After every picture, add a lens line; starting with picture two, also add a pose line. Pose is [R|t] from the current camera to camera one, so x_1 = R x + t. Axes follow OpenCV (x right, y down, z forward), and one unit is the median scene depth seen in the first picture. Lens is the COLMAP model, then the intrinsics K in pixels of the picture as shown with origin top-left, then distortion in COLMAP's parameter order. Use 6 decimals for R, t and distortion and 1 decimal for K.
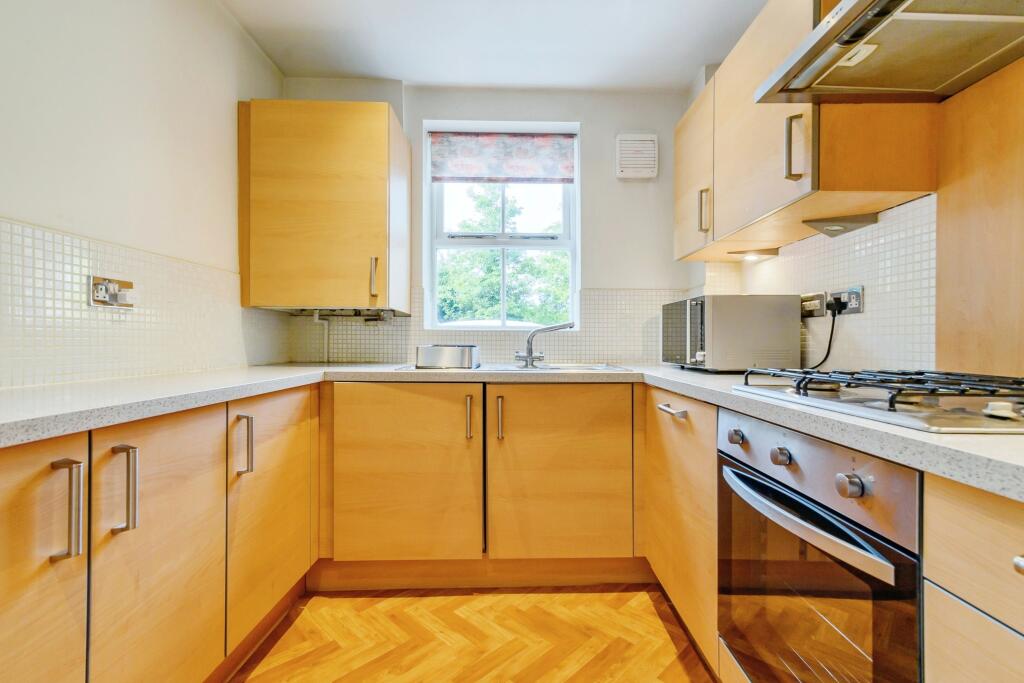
lens RADIAL K [[455.9, 0, 515.4], [0, 455.9, 347.3], [0, 0, 1]] dist [0.014509, 0.000186]
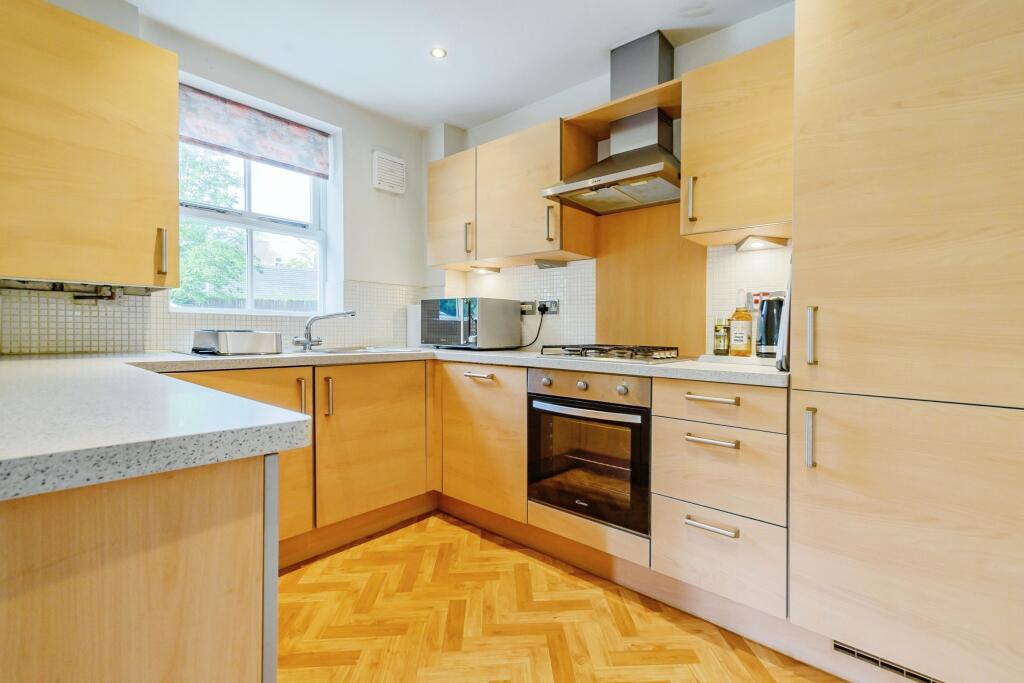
lens RADIAL K [[469.1, 0, 511.8], [0, 469.1, 331.0], [0, 0, 1]] dist [0.017191, 0.000187]
pose [[0.675679, 0.001242, 0.737195, -0.572575], [-0.000945, 0.999999, -0.000818, -0.004693], [-0.737195, -0.000144, 0.675680, -0.095589]]
